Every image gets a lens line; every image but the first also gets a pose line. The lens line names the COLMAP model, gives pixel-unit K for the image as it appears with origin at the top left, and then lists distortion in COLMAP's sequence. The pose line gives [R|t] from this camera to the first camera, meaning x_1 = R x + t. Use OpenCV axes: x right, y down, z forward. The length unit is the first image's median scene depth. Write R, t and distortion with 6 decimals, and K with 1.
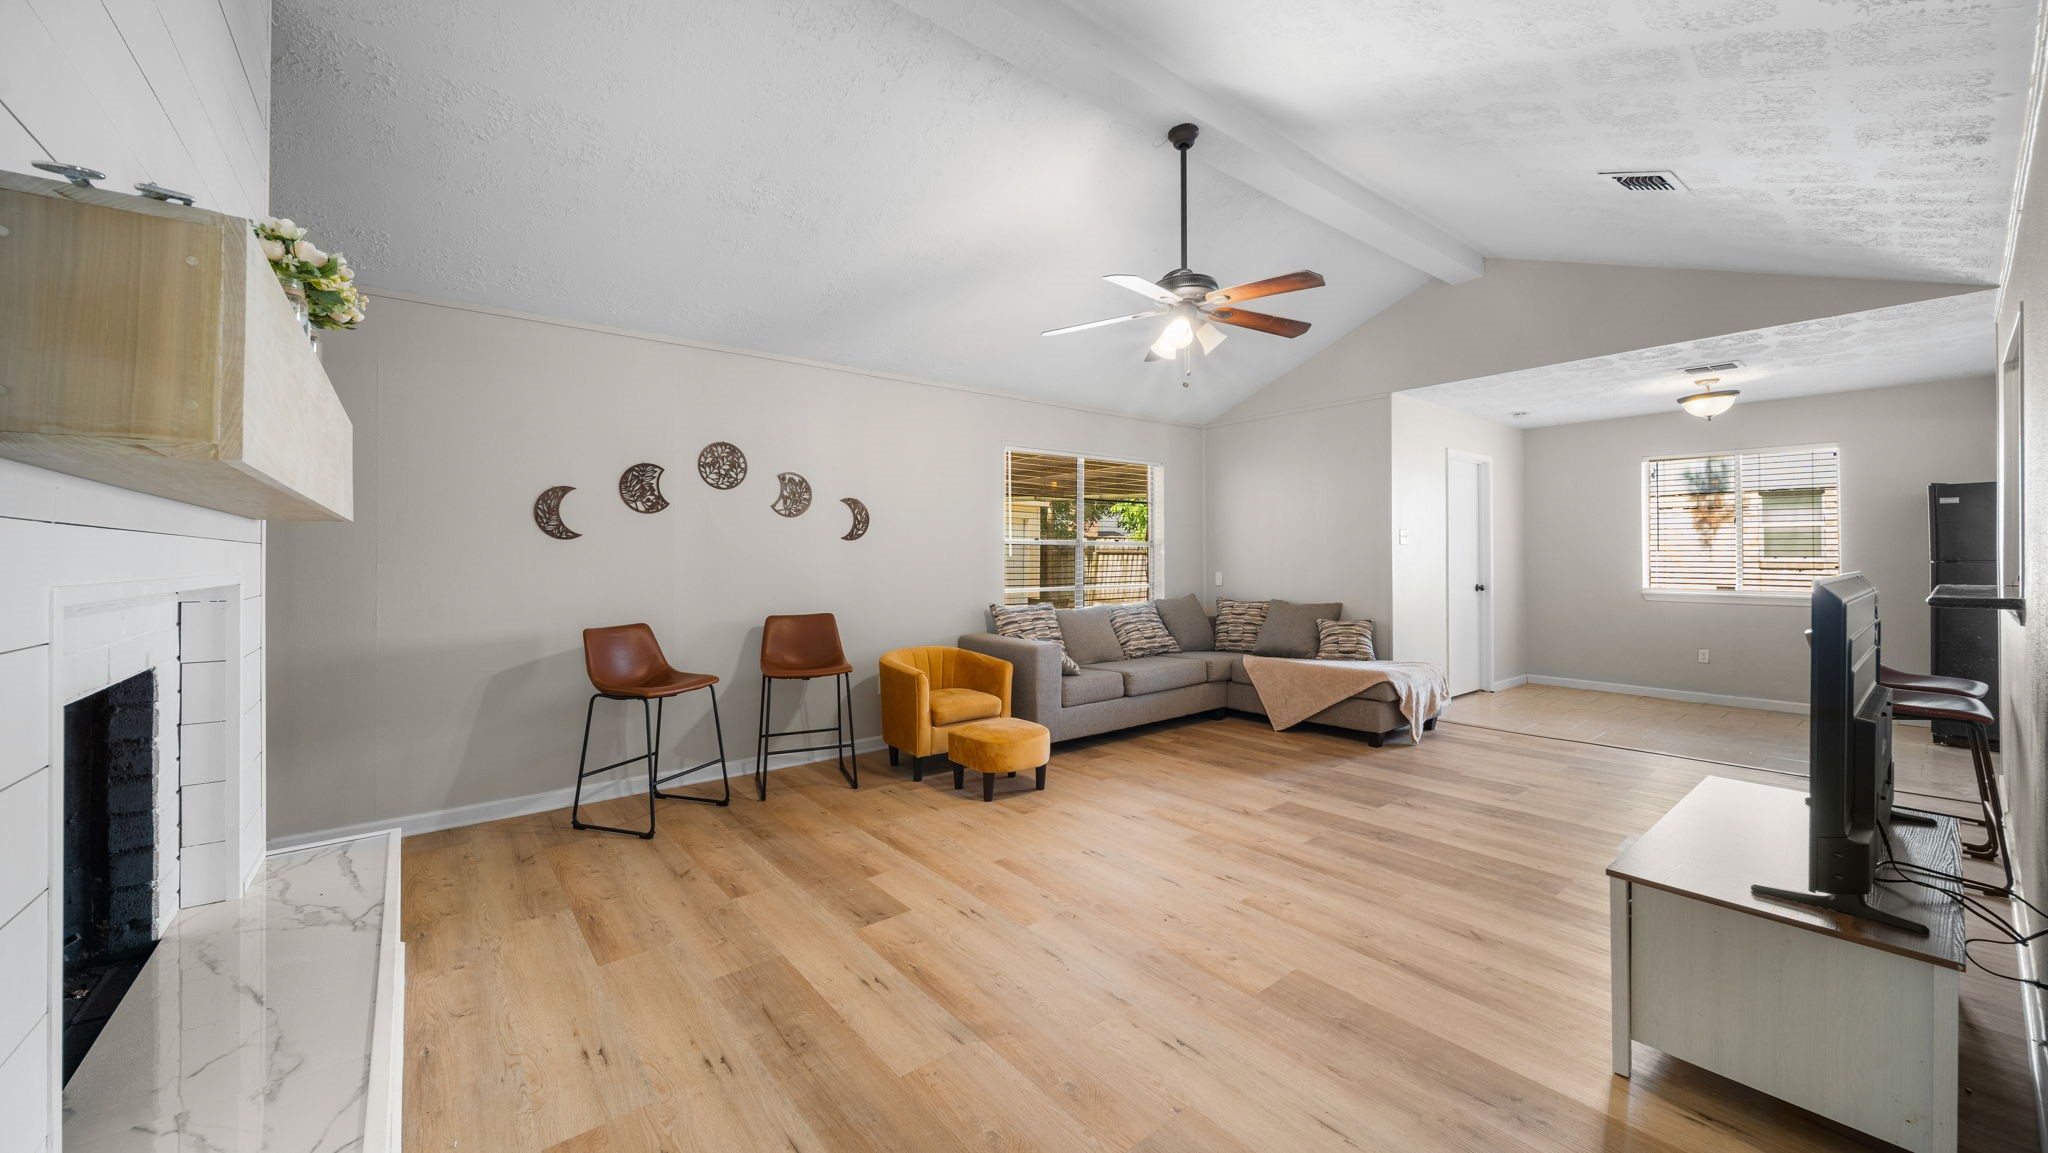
lens RADIAL K [[756.5, 0, 1032.3], [0, 756.5, 547.6], [0, 0, 1]] dist [-0.000866, -0.000159]
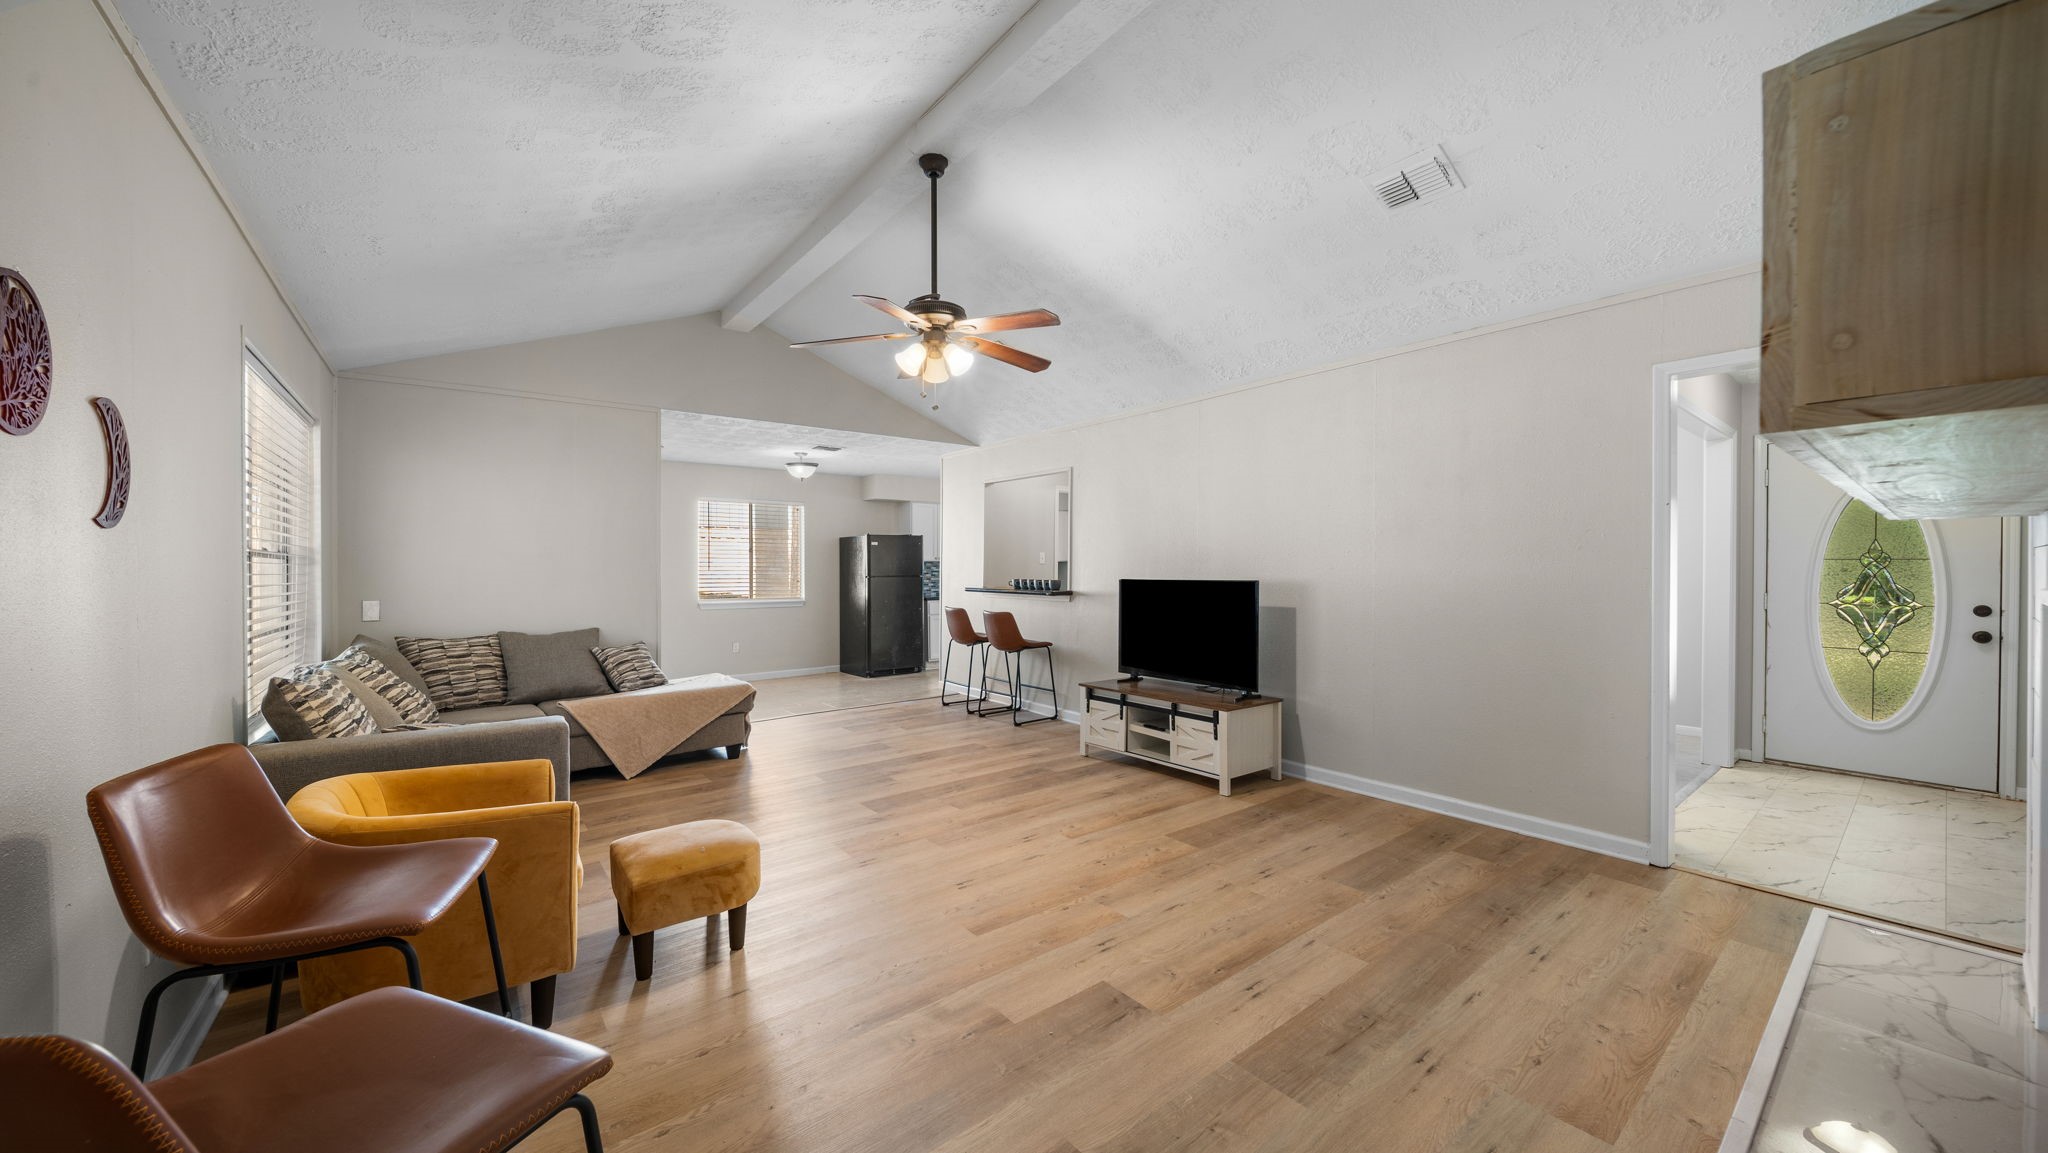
lens RADIAL K [[730.5, 0, 1026.8], [0, 730.5, 580.6], [0, 0, 1]] dist [-0.005073, -0.000213]
pose [[0.017084, -0.009072, 0.999813, -0.729876], [-0.005440, 0.999943, 0.009166, 0.011433], [-0.999839, -0.005596, 0.017034, 0.793432]]
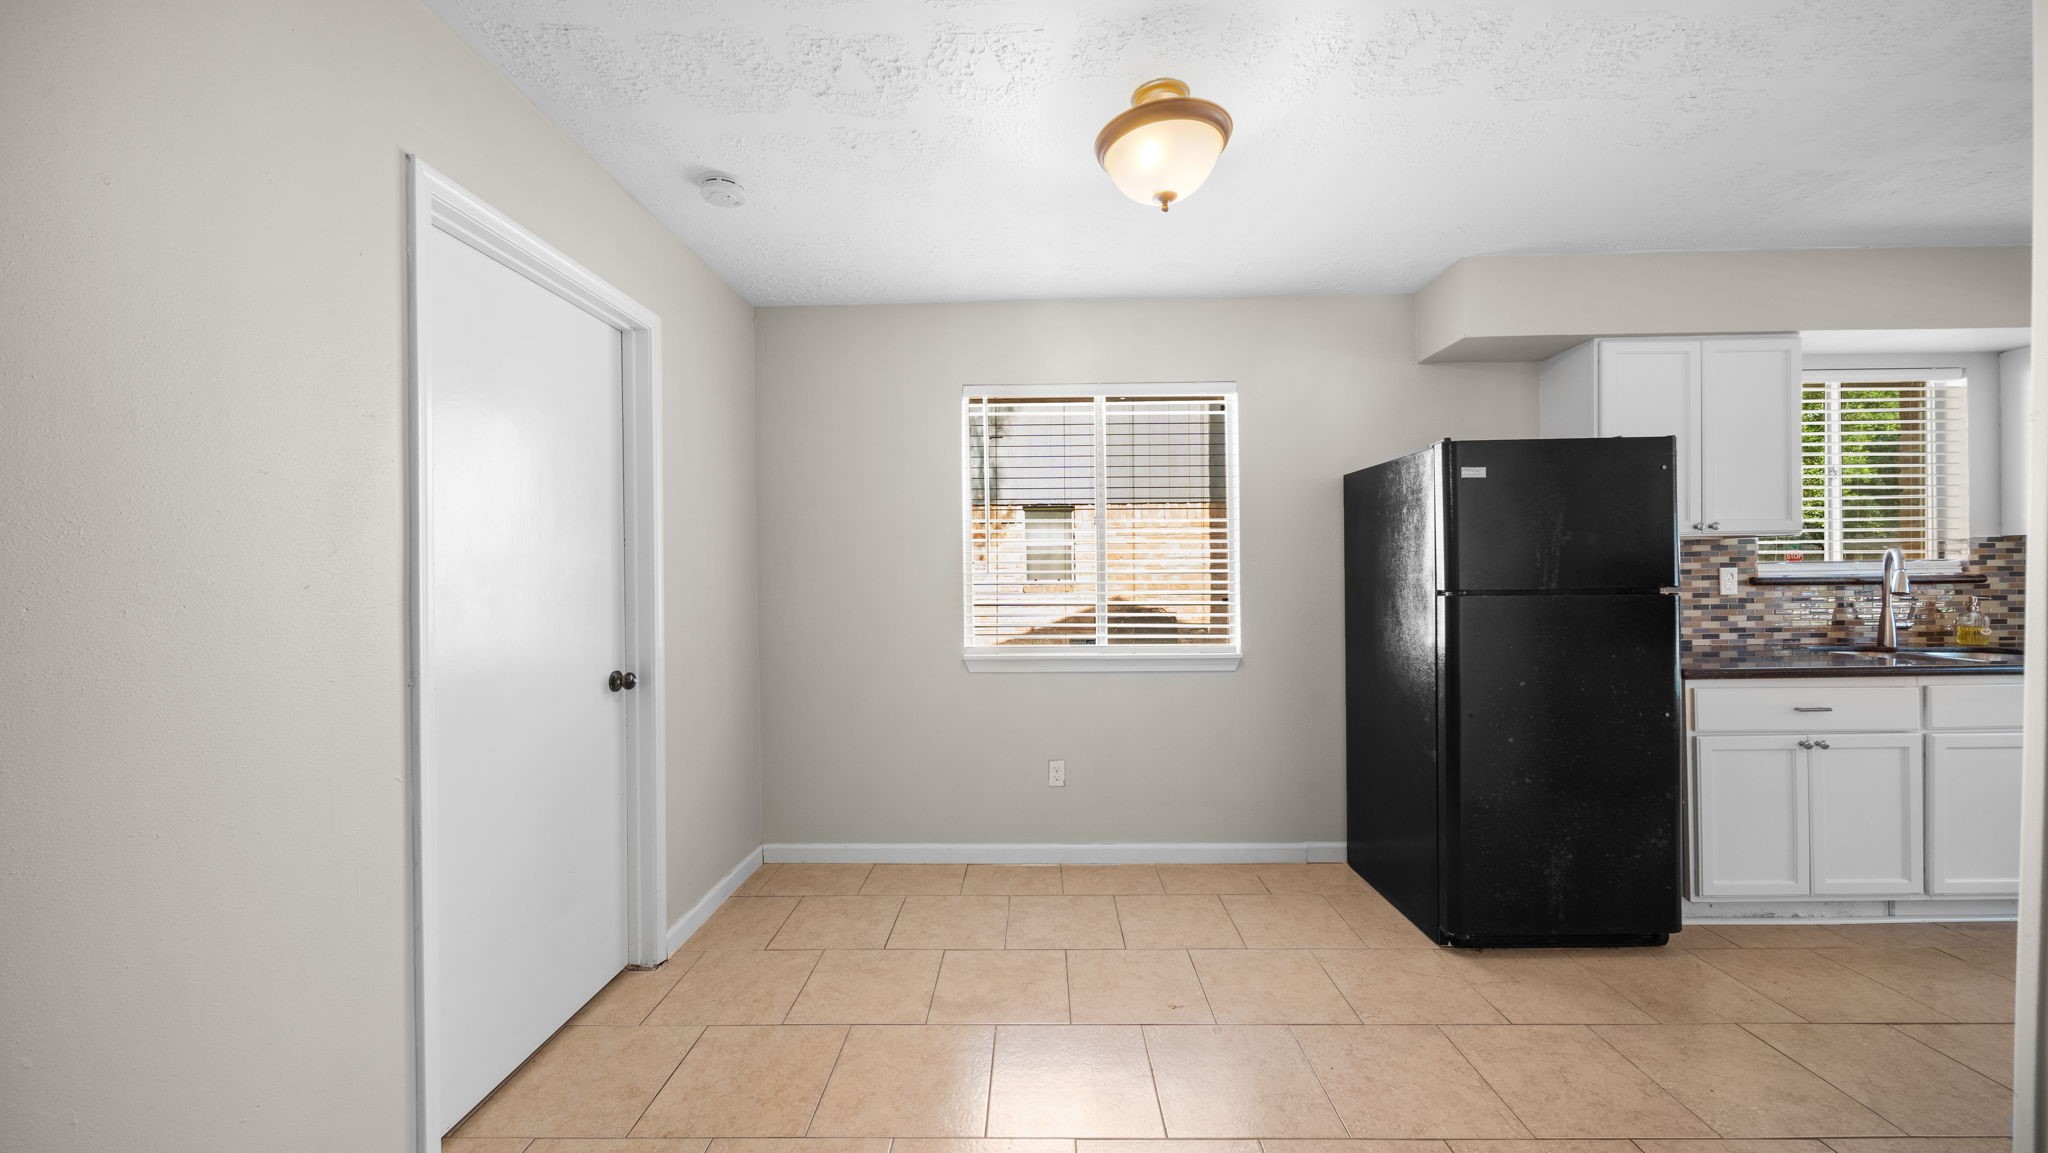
lens RADIAL K [[719.5, 0, 1024.0], [0, 719.5, 576.5], [0, 0, 1]] dist [-0.006398, -0.000123]
pose [[0.654350, -0.008096, 0.756149, 0.869840], [-0.000020, 0.999943, 0.010724, 0.002616], [-0.756192, -0.007032, 0.654312, 1.209702]]
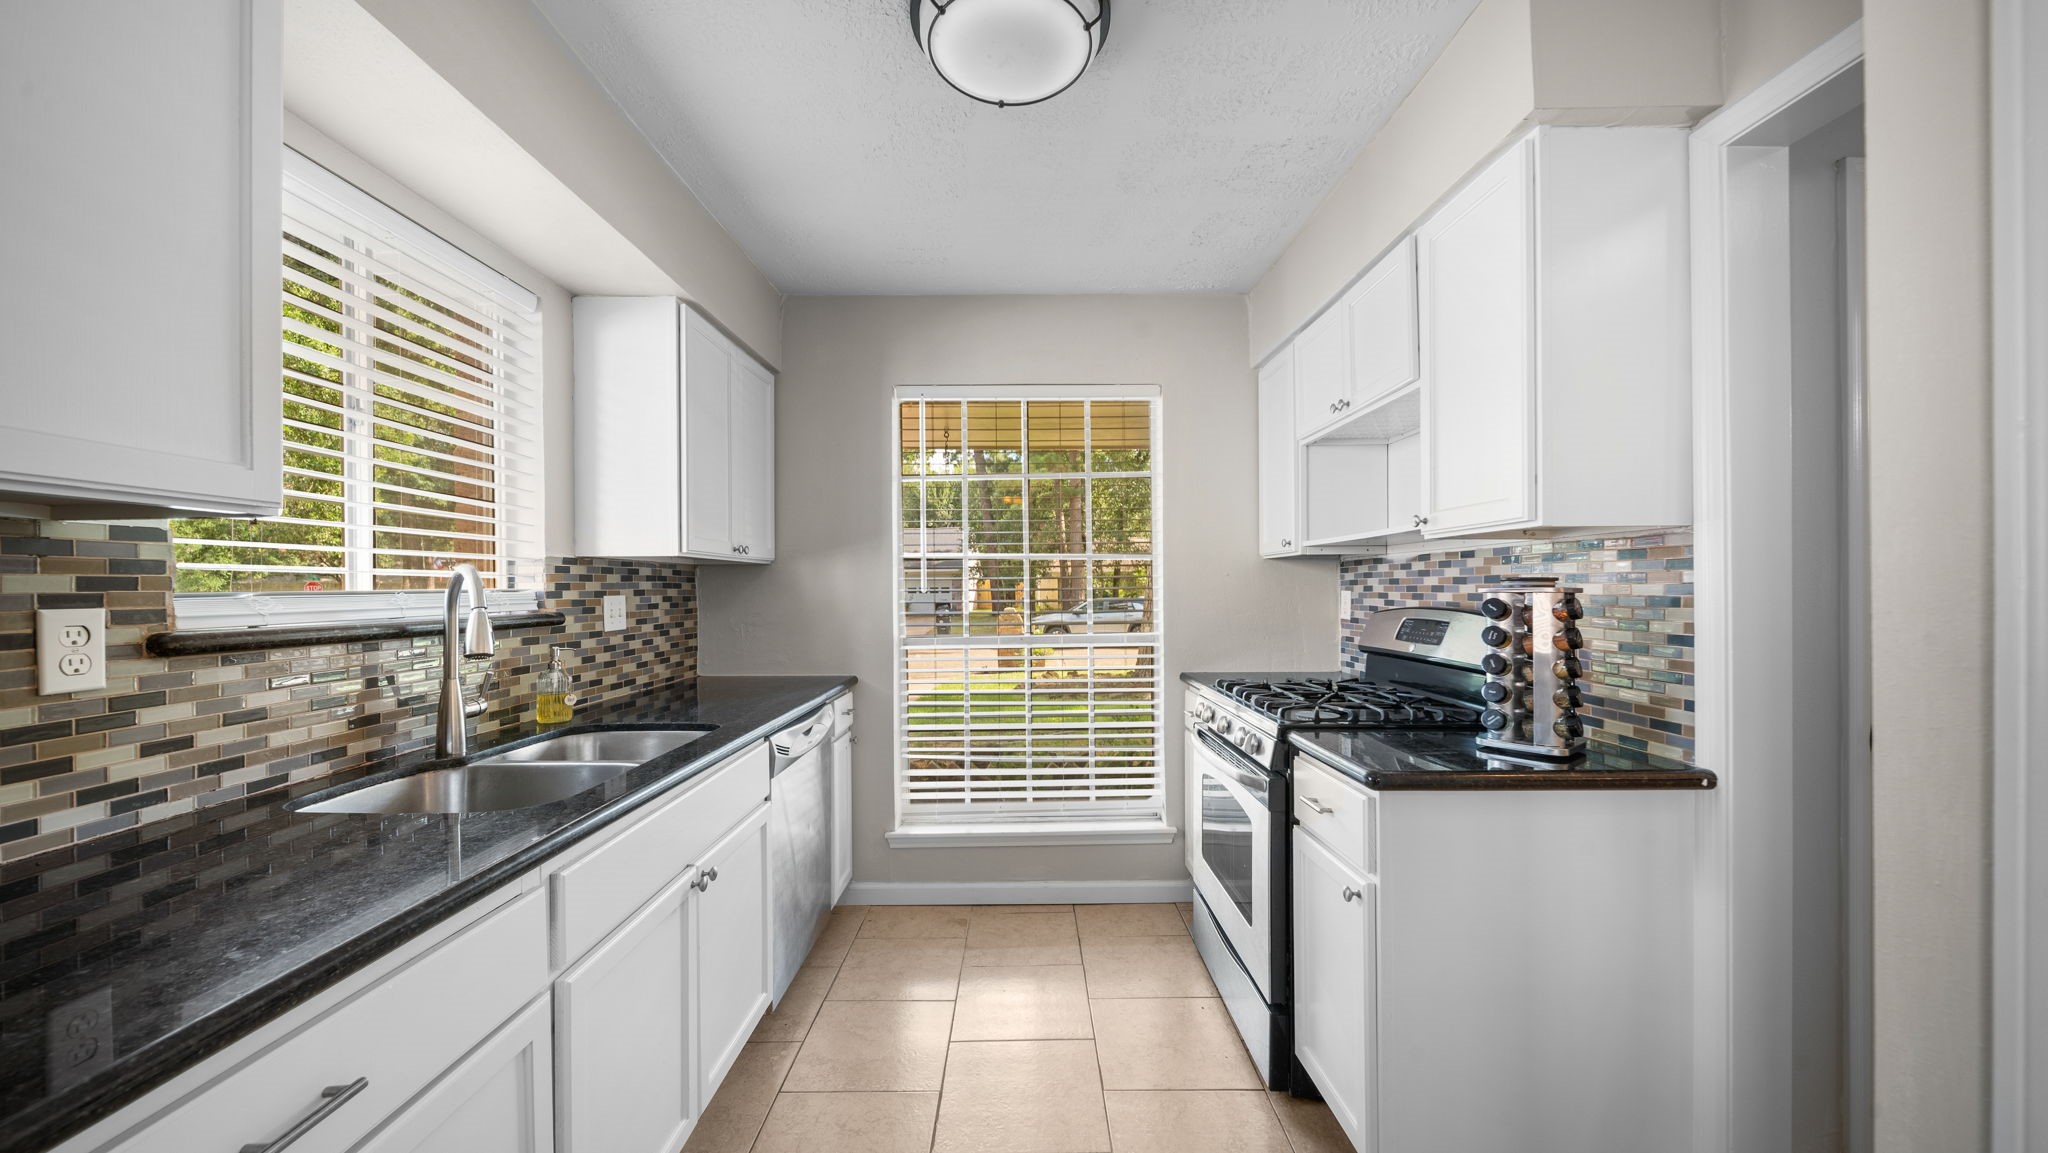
lens RADIAL K [[730.5, 0, 1026.8], [0, 730.5, 580.6], [0, 0, 1]] dist [-0.005073, -0.000213]
pose [[-0.774412, 0.018397, 0.632414, 1.579234], [0.006878, 0.999763, -0.020662, -0.001331], [-0.632644, -0.011651, -0.774355, 1.117923]]
